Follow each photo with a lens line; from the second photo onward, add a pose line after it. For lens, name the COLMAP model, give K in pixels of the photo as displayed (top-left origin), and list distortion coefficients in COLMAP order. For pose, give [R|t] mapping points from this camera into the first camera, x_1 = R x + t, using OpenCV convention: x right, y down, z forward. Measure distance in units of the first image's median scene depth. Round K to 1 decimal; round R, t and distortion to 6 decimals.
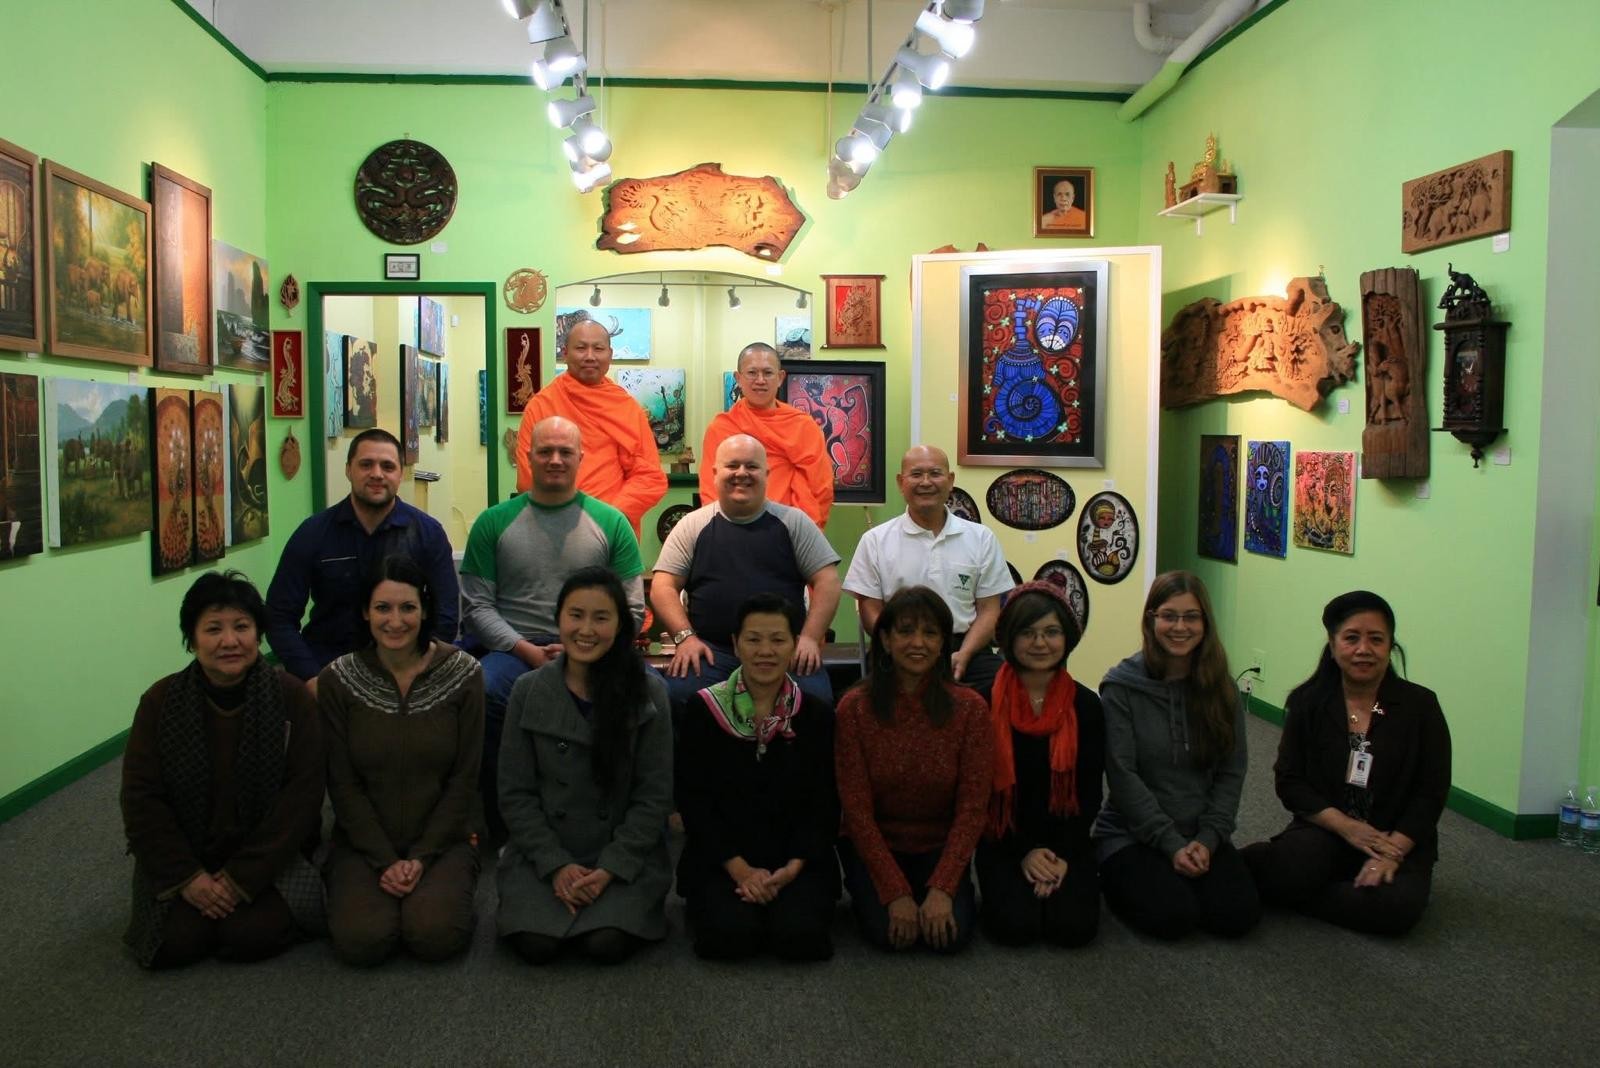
lens RADIAL K [[1277.8, 0, 800.0], [0, 1277.8, 534.0], [0, 0, 1]] dist [-0.118885, 0.002617]
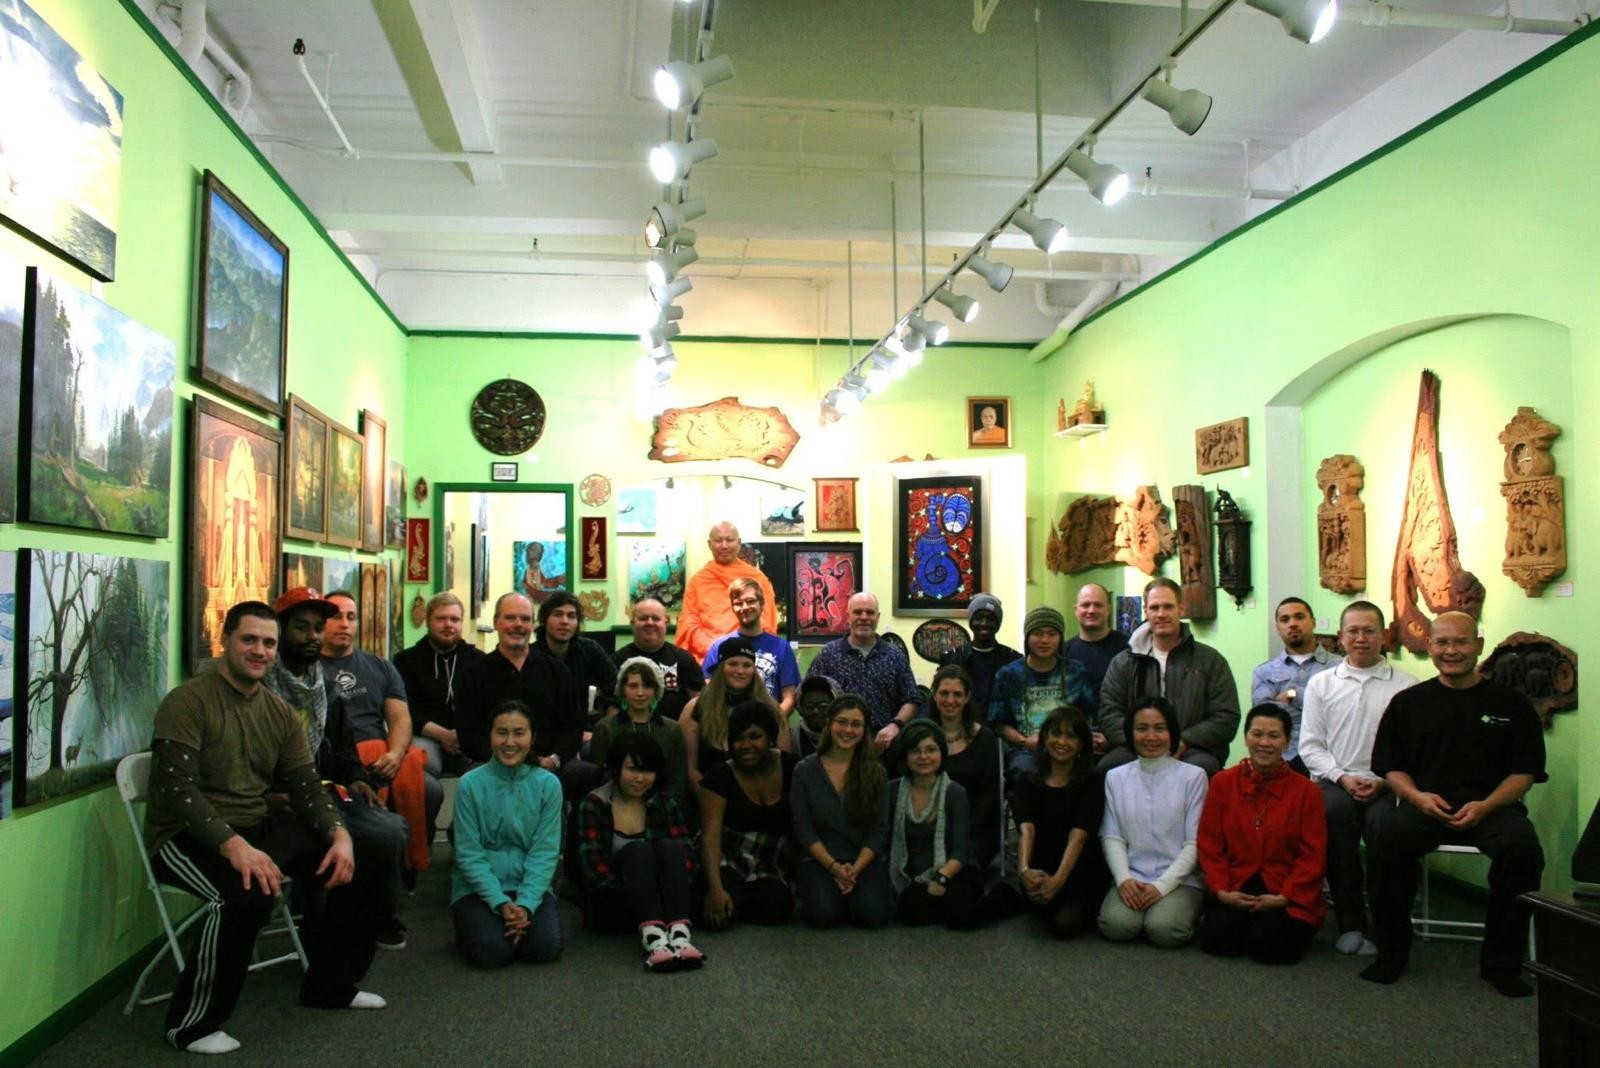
lens RADIAL K [[1277.8, 0, 800.0], [0, 1277.8, 534.0], [0, 0, 1]] dist [-0.118885, 0.002617]
pose [[0.999392, -0.004336, 0.034603, -0.045925], [0.008588, 0.992285, -0.123682, 0.026904], [-0.033800, 0.123904, 0.991718, -0.368629]]
